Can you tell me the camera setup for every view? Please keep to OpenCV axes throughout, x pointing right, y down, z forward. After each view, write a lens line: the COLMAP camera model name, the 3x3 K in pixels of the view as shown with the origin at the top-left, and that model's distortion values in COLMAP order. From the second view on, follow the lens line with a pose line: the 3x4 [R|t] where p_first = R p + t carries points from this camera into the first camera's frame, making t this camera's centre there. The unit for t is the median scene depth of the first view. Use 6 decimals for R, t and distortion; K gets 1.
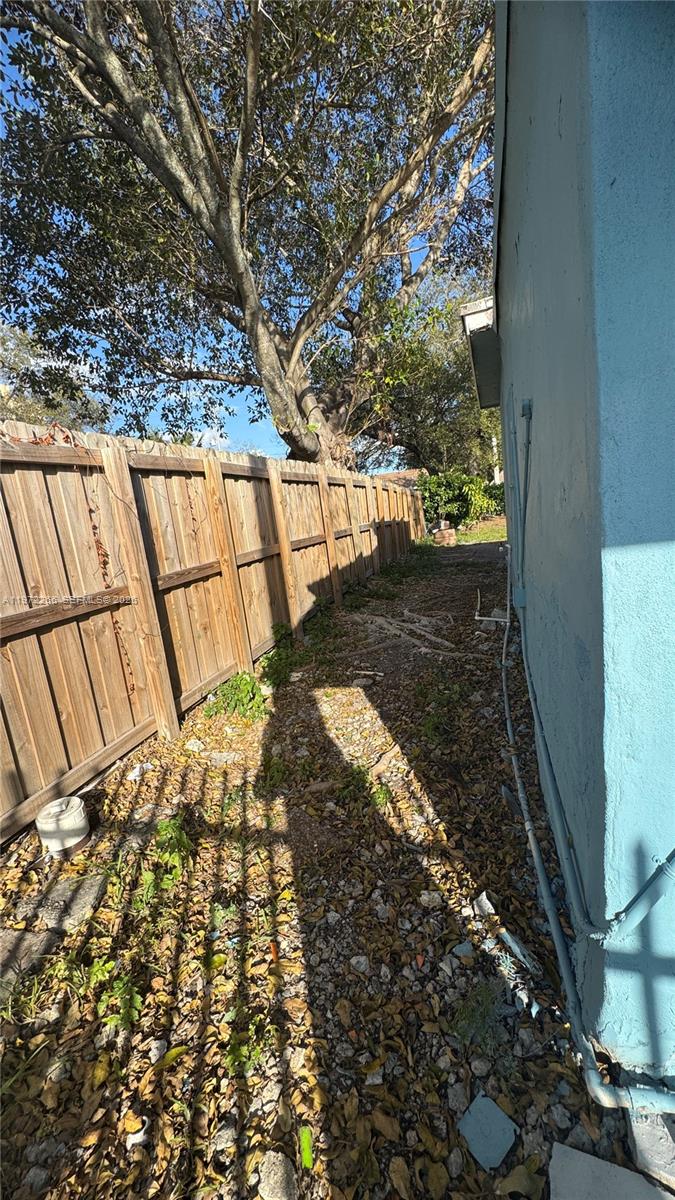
lens RADIAL K [[476.3, 0, 338.6], [0, 476.3, 601.8], [0, 0, 1]] dist [0.001006, -0.000093]
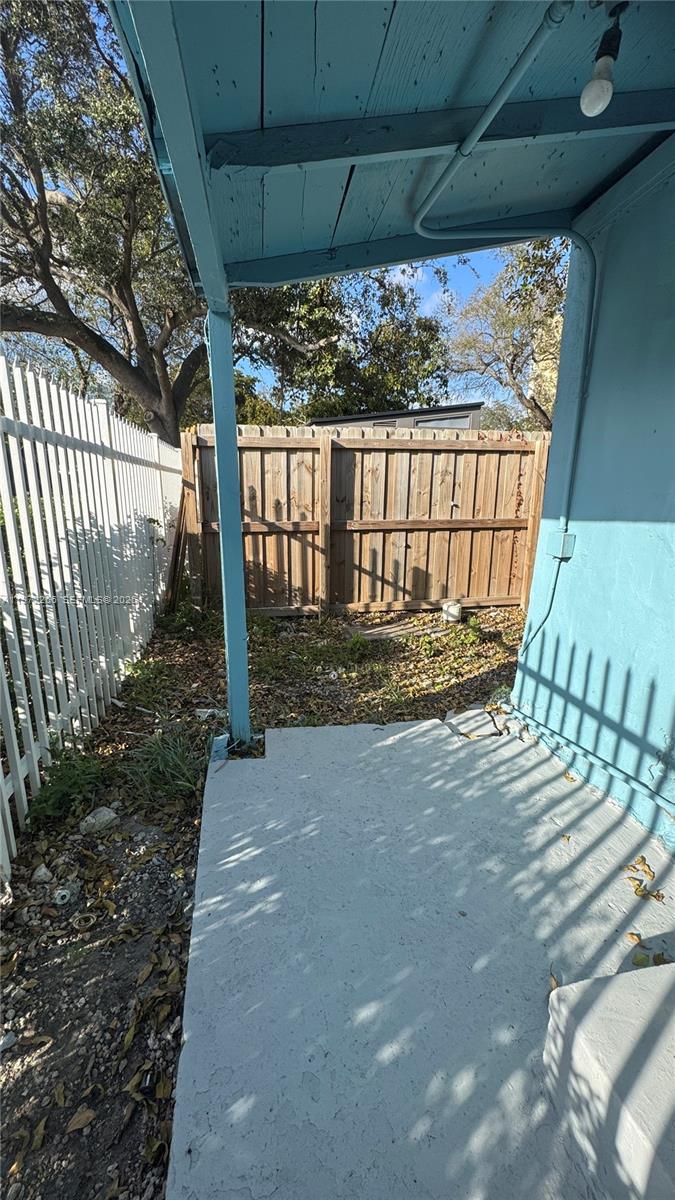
lens RADIAL K [[476.3, 0, 336.2], [0, 476.3, 604.2], [0, 0, 1]] dist [0.001006, -0.000093]
pose [[0.449027, 0.325529, -0.832109, 0.983422], [-0.220935, 0.942805, 0.249613, -0.022552], [0.865773, 0.071759, 0.495266, -0.577998]]
